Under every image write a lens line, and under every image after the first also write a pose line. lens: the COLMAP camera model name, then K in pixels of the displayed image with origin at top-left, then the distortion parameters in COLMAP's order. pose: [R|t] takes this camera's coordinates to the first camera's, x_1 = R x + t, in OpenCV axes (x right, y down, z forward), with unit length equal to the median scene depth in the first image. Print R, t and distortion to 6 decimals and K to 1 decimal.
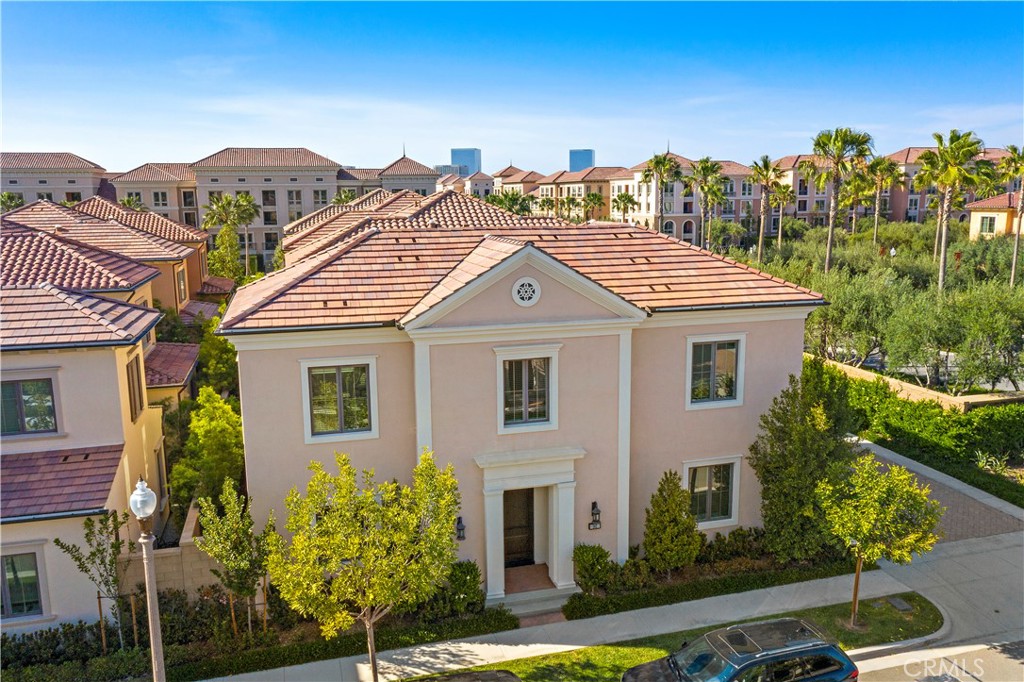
lens RADIAL K [[816.2, 0, 512.0], [0, 816.2, 341.0], [0, 0, 1]] dist [-0.000800, 0.004380]
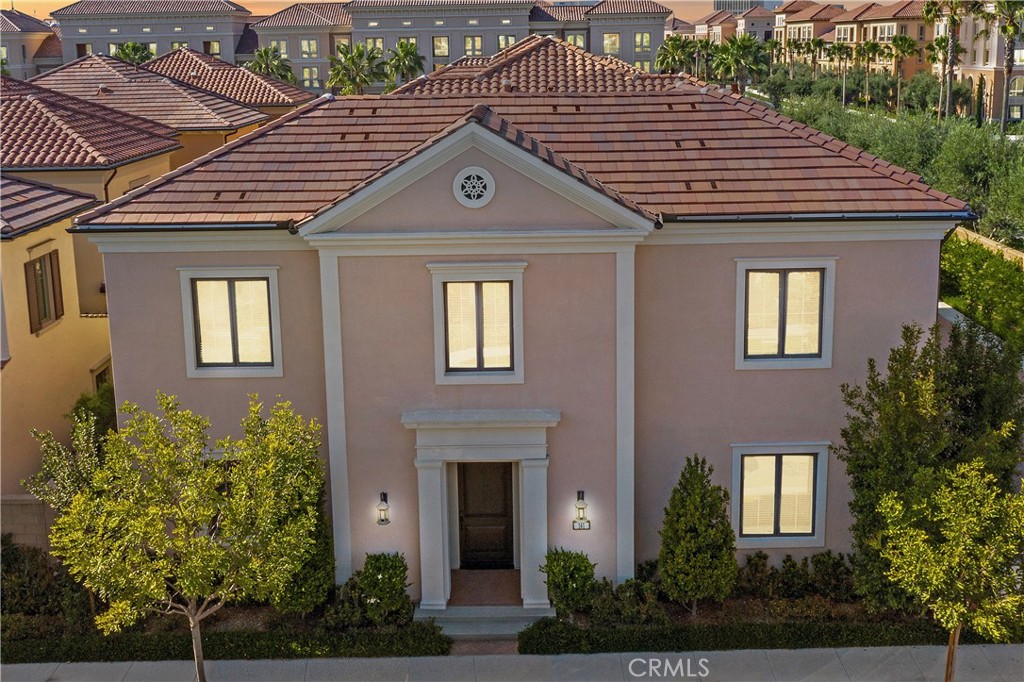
lens RADIAL K [[1117.8, 0, 502.7], [0, 1117.8, 260.3], [0, 0, 1]] dist [-0.002285, 0.005361]
pose [[0.960806, 0.045722, -0.273427, 0.283046], [-0.040715, 0.998883, 0.023960, -0.019102], [0.274217, -0.011889, 0.961594, 0.065178]]
